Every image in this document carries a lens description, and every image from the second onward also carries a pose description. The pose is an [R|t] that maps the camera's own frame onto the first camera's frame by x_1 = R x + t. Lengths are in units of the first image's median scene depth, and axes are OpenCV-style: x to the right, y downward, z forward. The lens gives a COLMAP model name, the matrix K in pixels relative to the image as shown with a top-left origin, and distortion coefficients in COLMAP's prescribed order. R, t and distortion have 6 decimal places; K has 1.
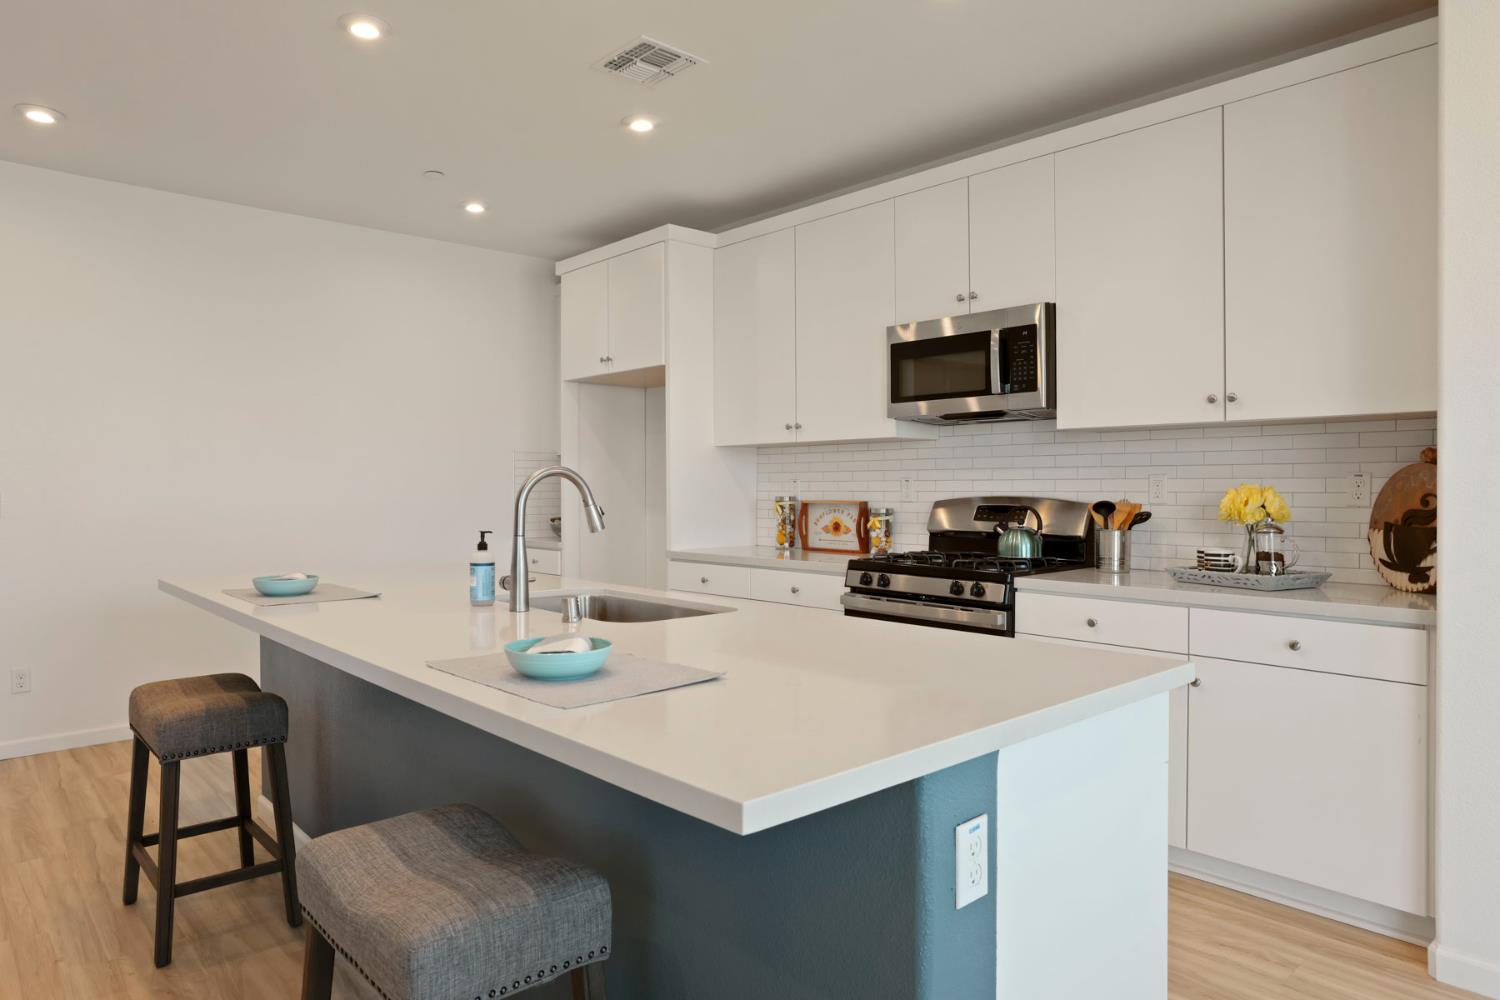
lens RADIAL K [[974.2, 0, 747.7], [0, 974.2, 487.4], [0, 0, 1]] dist [0.003031, 0.001535]
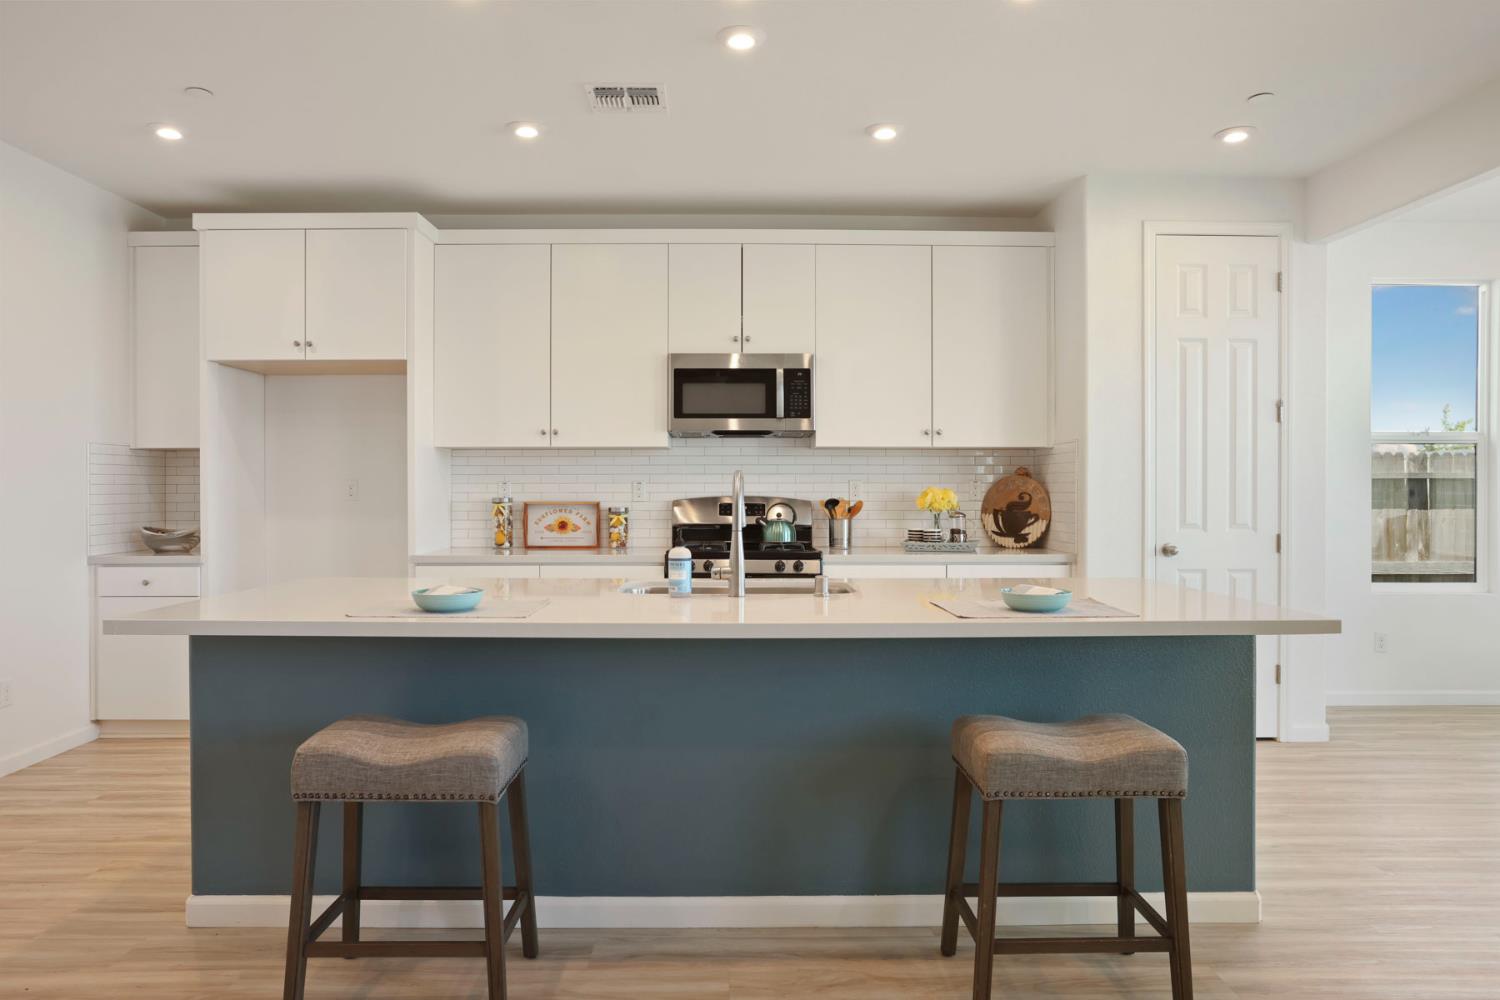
lens RADIAL K [[951.3, 0, 749.3], [0, 951.3, 499.0], [0, 0, 1]] dist [-0.026809, 0.000442]
pose [[0.654225, -0.005638, 0.756279, -0.712268], [0.000408, 0.999975, 0.007102, 0.004321], [-0.756300, -0.004338, 0.654211, 0.183462]]
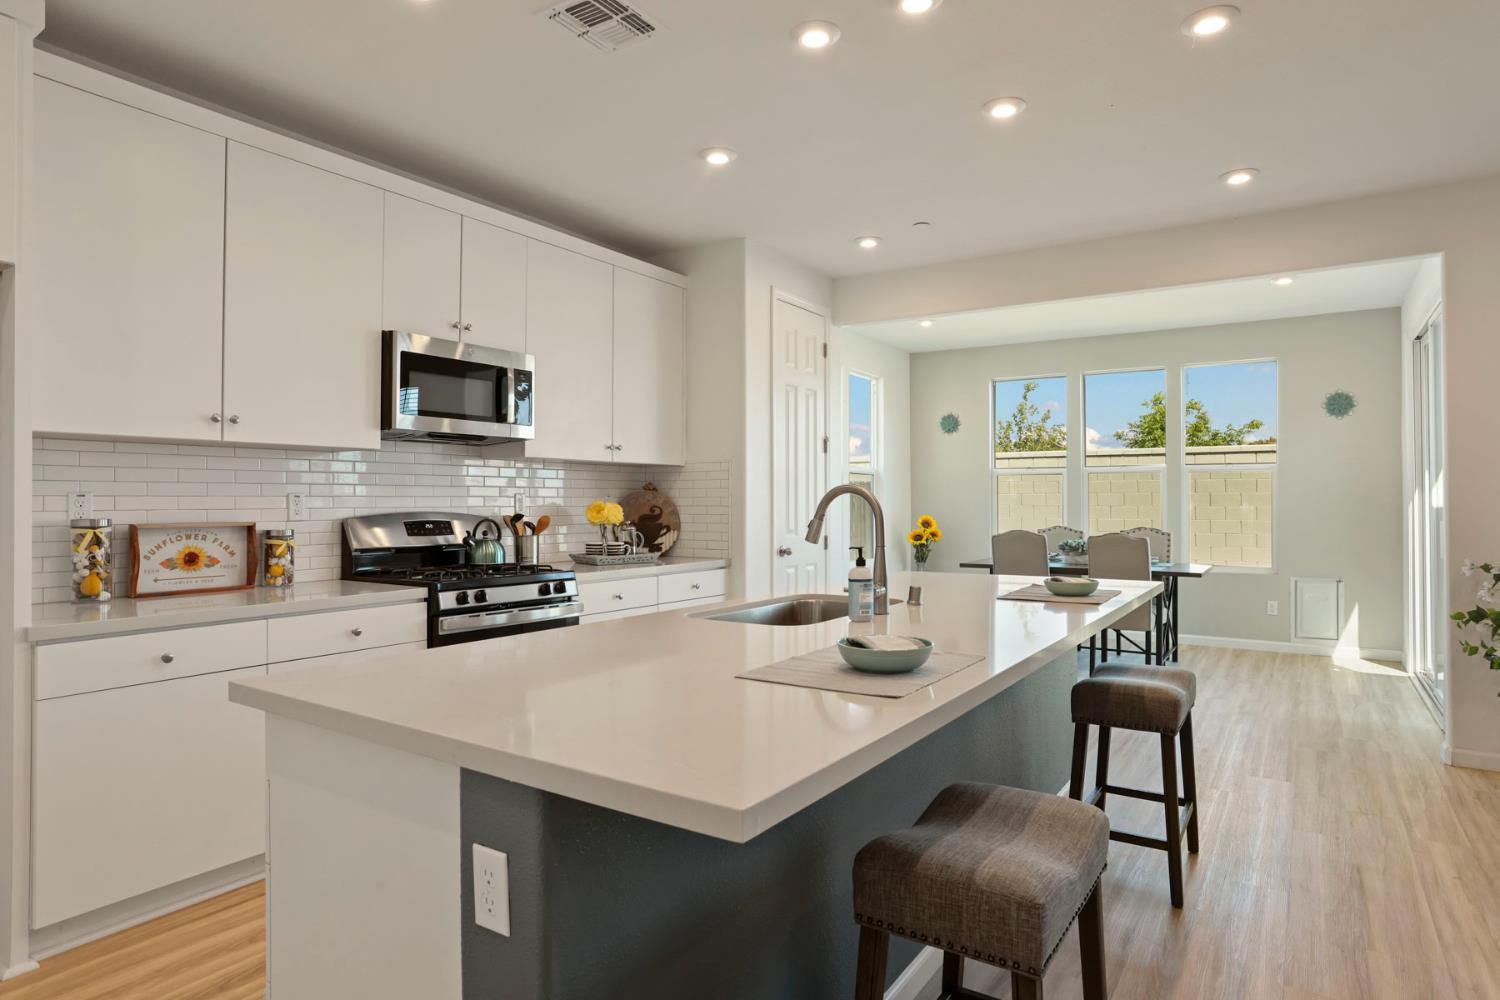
lens RADIAL K [[869.3, 0, 745.3], [0, 869.3, 500.0], [0, 0, 1]] dist [0.004595, 0.001215]
pose [[-0.236075, 0.001731, 0.971733, -0.786970], [0.001287, 0.999998, -0.001468, -0.002245], [-0.971734, 0.000904, -0.236076, 0.931946]]
